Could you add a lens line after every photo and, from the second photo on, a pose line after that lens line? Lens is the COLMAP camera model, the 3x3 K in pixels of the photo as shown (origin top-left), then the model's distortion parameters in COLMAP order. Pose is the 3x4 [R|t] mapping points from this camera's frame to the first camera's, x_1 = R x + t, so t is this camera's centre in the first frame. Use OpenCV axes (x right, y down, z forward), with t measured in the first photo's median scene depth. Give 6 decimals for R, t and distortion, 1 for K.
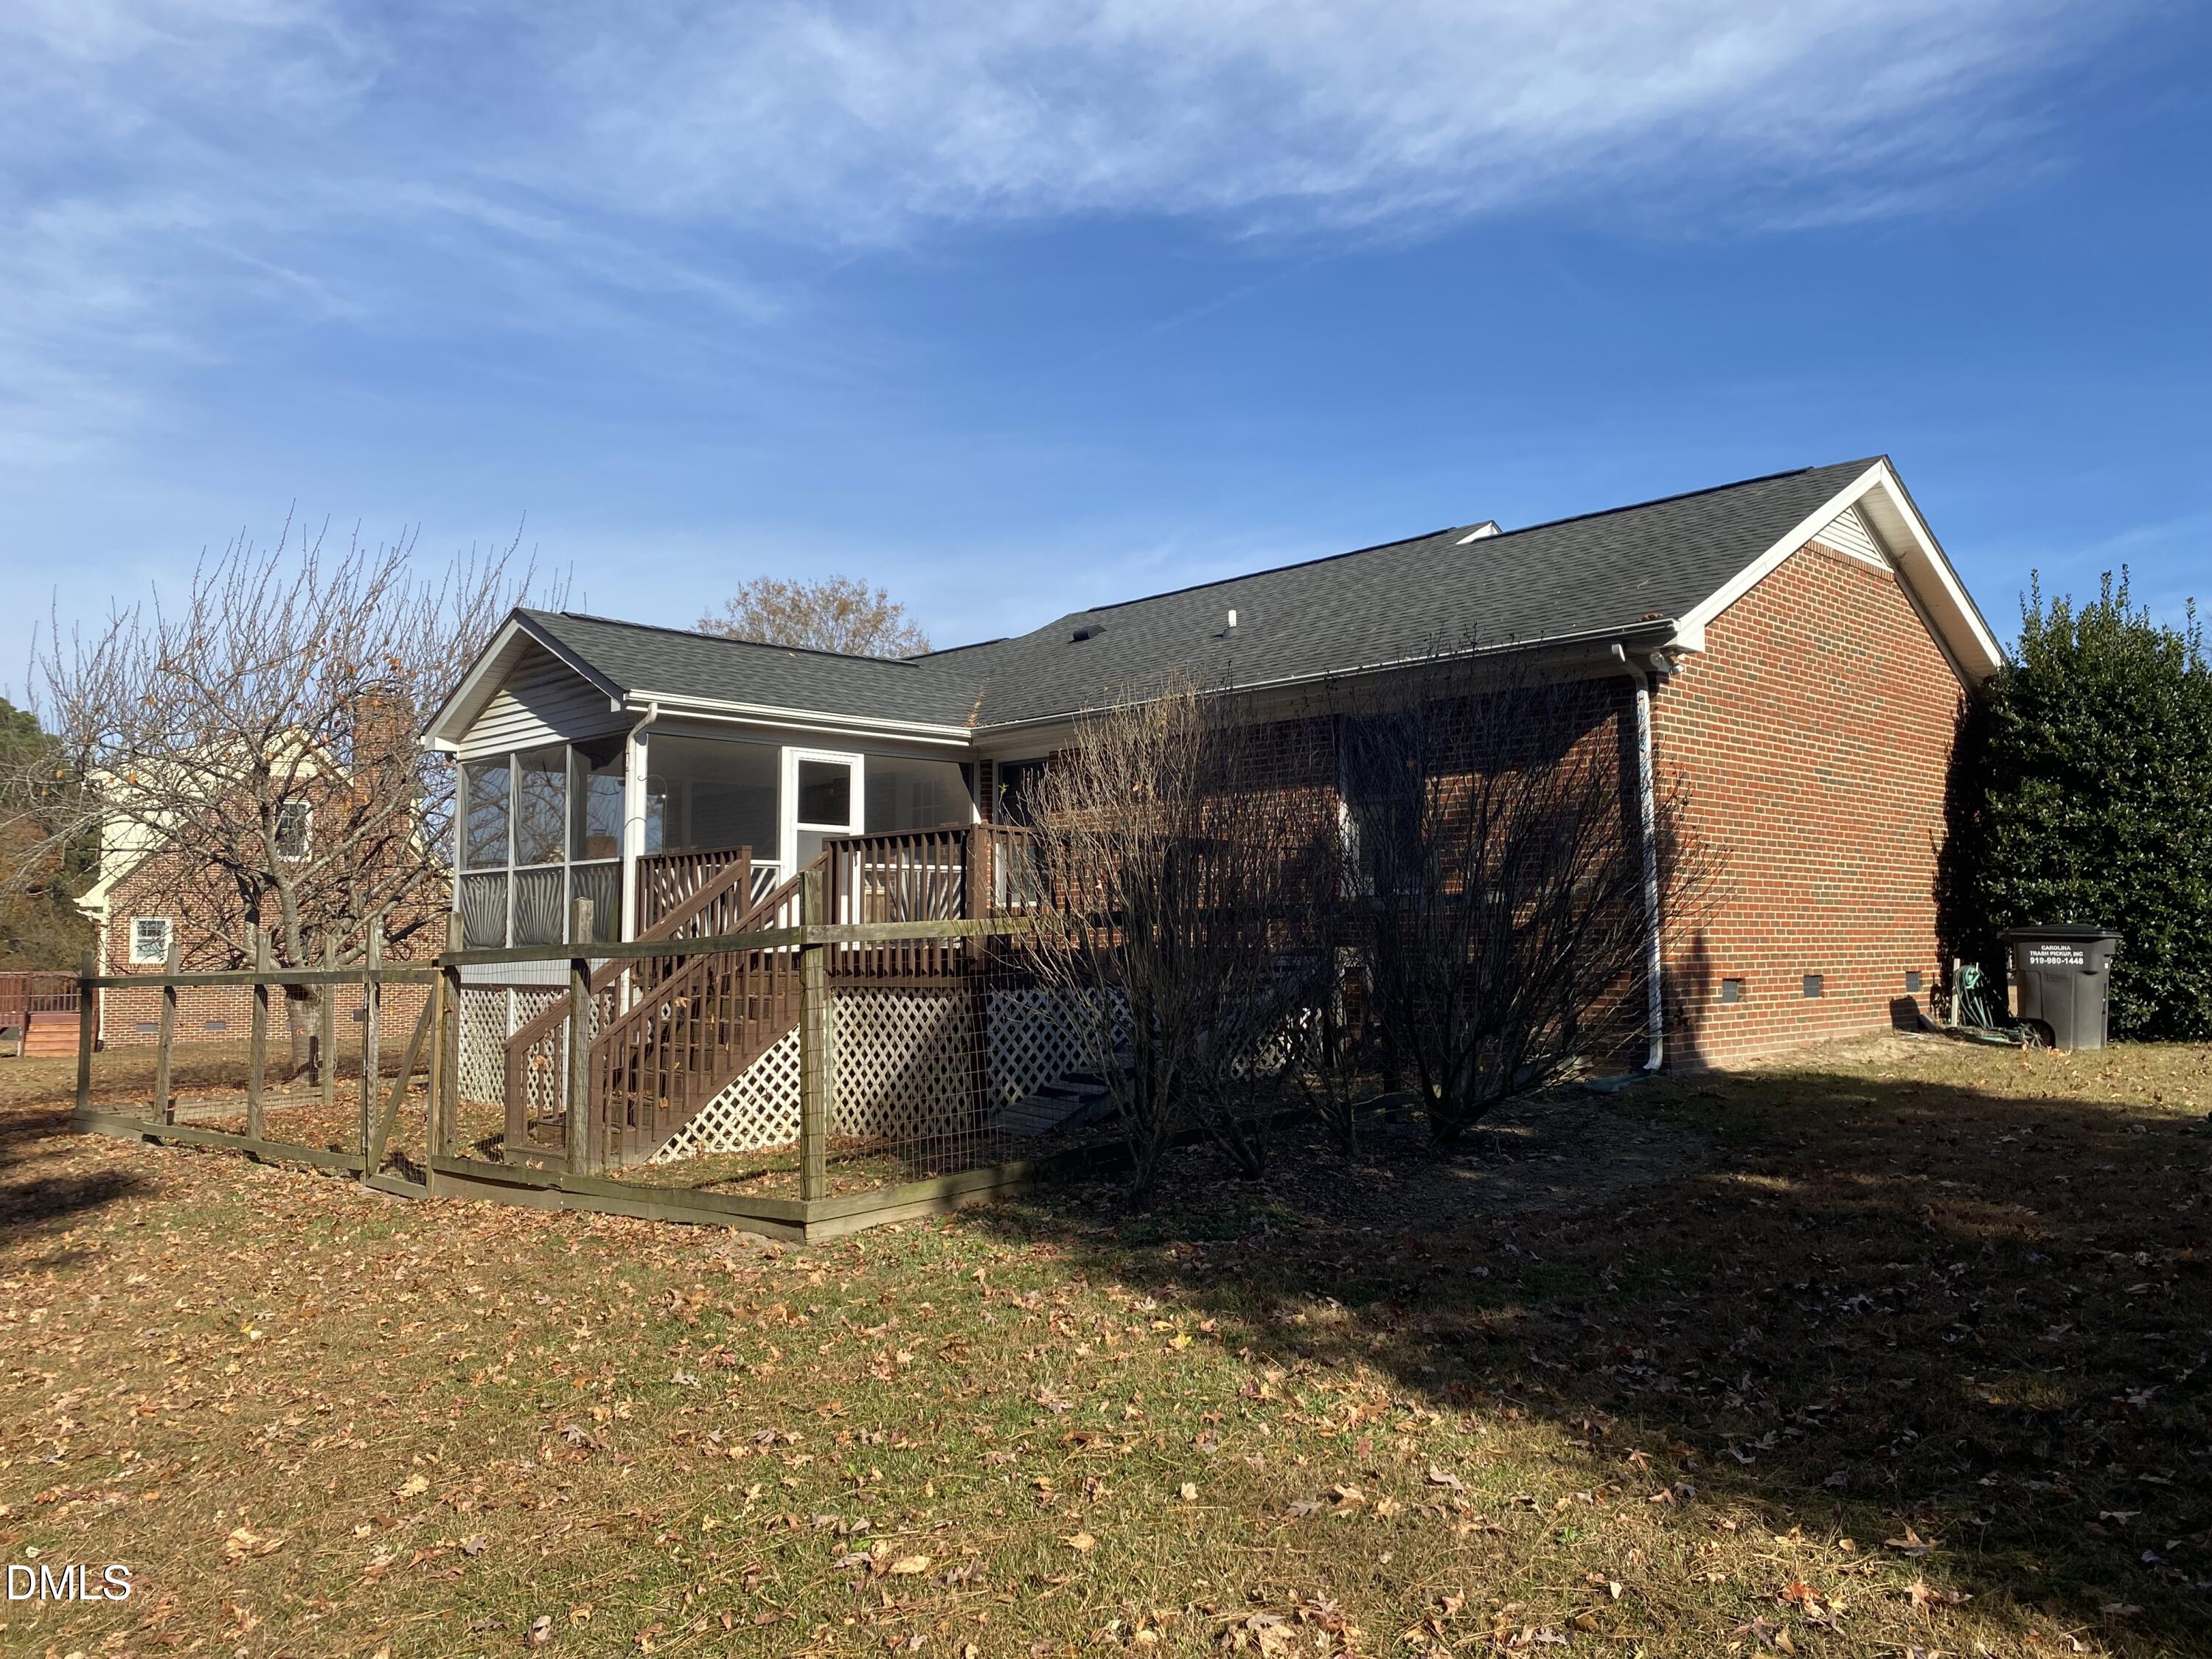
lens RADIAL K [[1702.0, 0, 1106.0], [0, 1702.0, 829.5], [0, 0, 1]] dist [-0.010224, -0.002466]
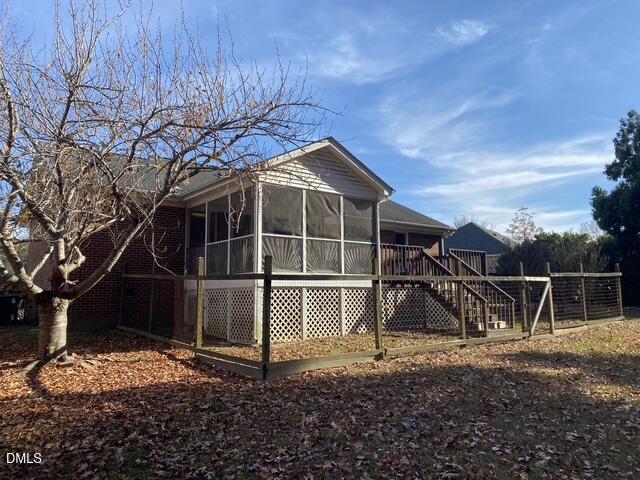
lens RADIAL K [[492.4, 0, 320.0], [0, 492.4, 240.0], [0, 0, 1]] dist [-0.010224, -0.002466]
pose [[0.127523, 0.102557, 0.986519, -1.051203], [-0.072289, 0.992955, -0.093882, 0.090914], [-0.989198, -0.059342, 0.134038, 0.908892]]
